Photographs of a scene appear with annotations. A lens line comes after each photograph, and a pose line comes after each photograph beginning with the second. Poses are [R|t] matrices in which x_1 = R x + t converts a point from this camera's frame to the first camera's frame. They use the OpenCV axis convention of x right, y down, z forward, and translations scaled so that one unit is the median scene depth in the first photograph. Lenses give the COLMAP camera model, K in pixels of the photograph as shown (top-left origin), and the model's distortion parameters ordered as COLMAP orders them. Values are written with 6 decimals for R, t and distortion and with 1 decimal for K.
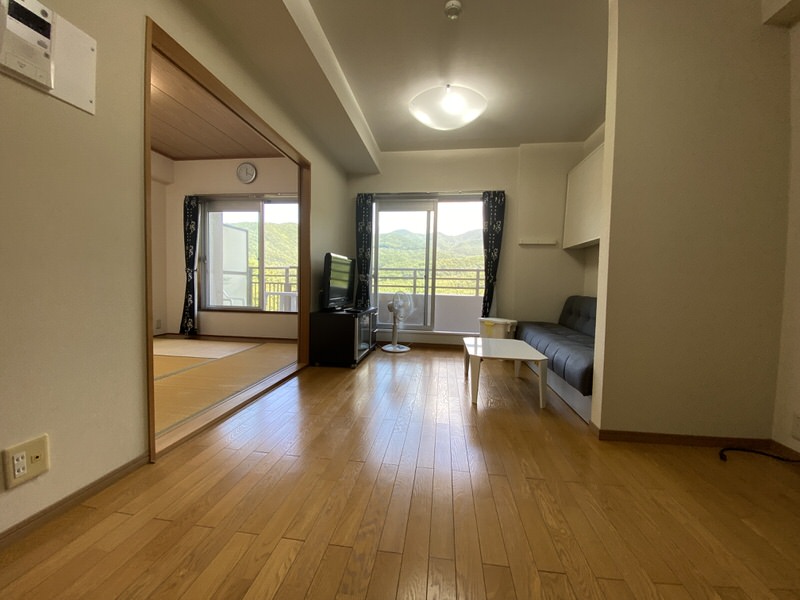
lens RADIAL K [[316.7, 0, 400.3], [0, 316.7, 297.6], [0, 0, 1]] dist [0.000435, -0.012852]
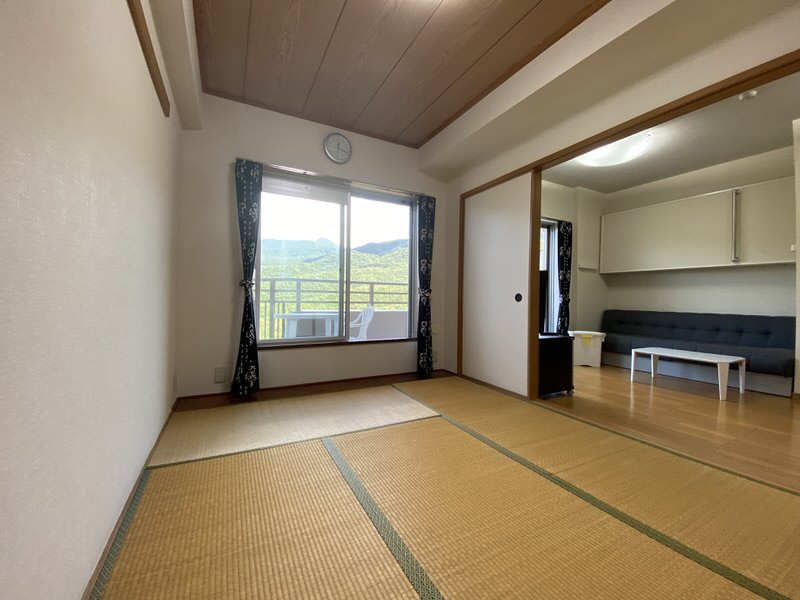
lens RADIAL K [[324.0, 0, 389.5], [0, 324.0, 298.2], [0, 0, 1]] dist [-0.000289, 0.000004]
pose [[0.818590, -0.007782, 0.574326, -0.775427], [0.028089, 0.999254, -0.026494, -0.034517], [-0.573691, 0.037820, 0.818198, 0.341464]]
